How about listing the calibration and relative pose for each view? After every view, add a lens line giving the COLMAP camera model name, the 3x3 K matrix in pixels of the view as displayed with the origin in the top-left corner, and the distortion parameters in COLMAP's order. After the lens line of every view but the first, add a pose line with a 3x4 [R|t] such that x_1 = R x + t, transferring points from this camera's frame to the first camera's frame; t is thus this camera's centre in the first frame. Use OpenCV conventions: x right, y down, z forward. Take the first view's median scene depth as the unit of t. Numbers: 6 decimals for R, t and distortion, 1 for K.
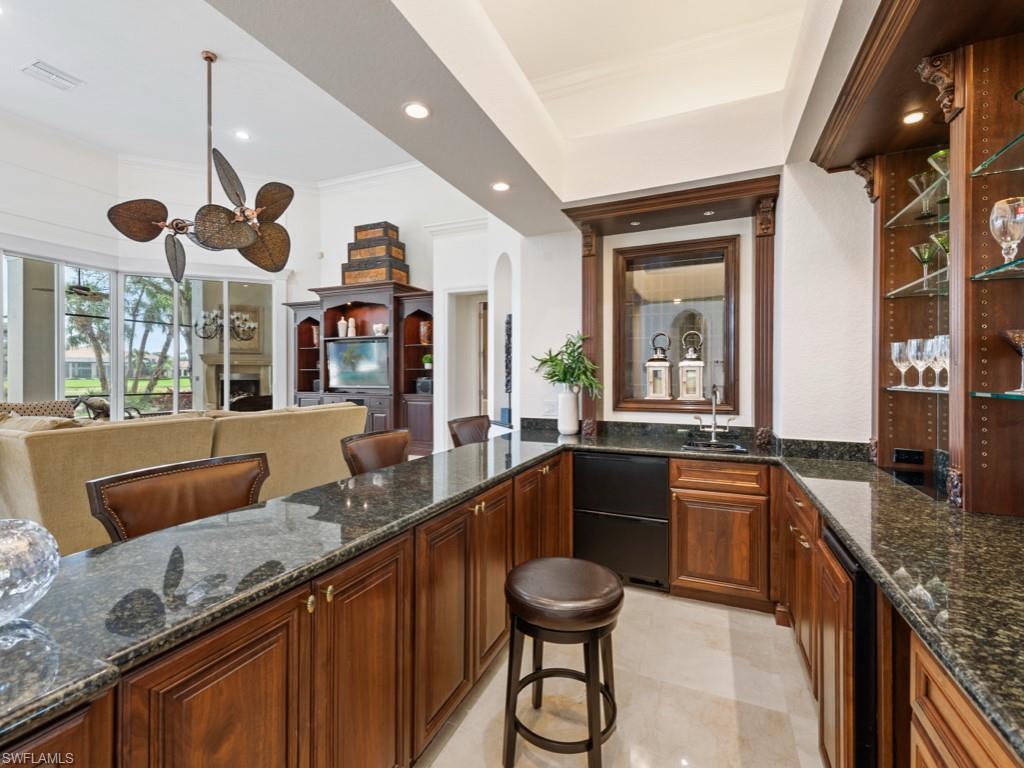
lens RADIAL K [[452.2, 0, 517.2], [0, 452.2, 376.7], [0, 0, 1]] dist [0.011765, -0.001321]
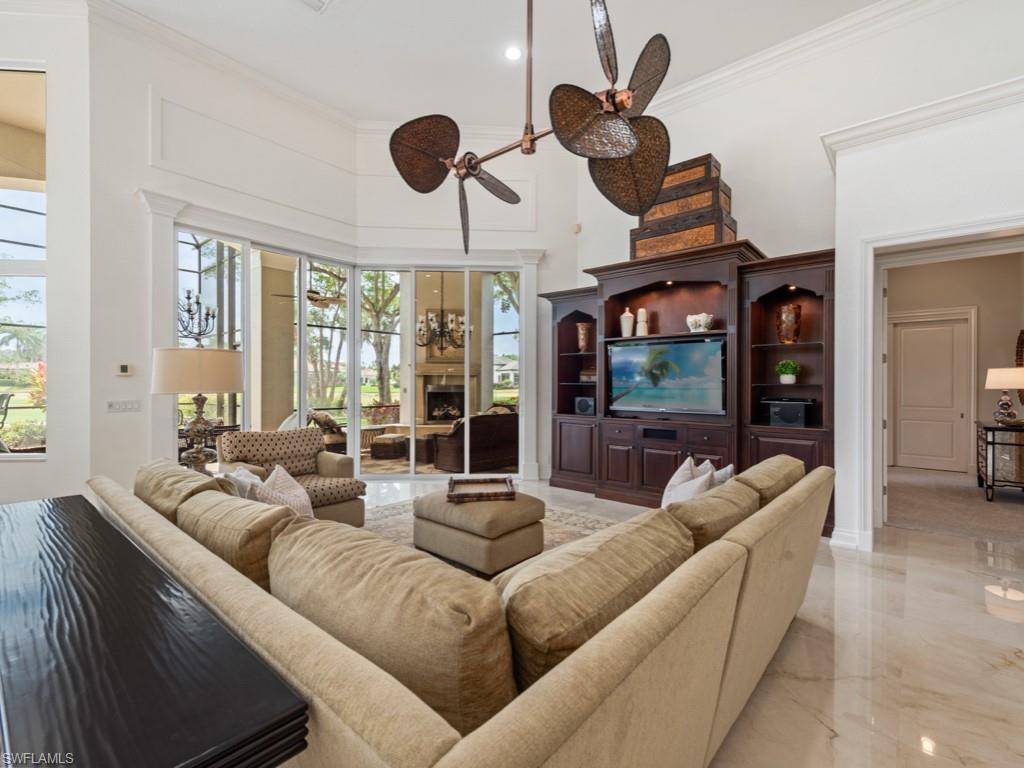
lens RADIAL K [[460.7, 0, 513.8], [0, 460.7, 384.3], [0, 0, 1]] dist [0.000831, -0.000130]
pose [[0.954137, 0.002447, -0.299361, -0.354586], [-0.001892, 0.999996, 0.002144, -0.017194], [0.299365, -0.001479, 0.954138, 0.290924]]
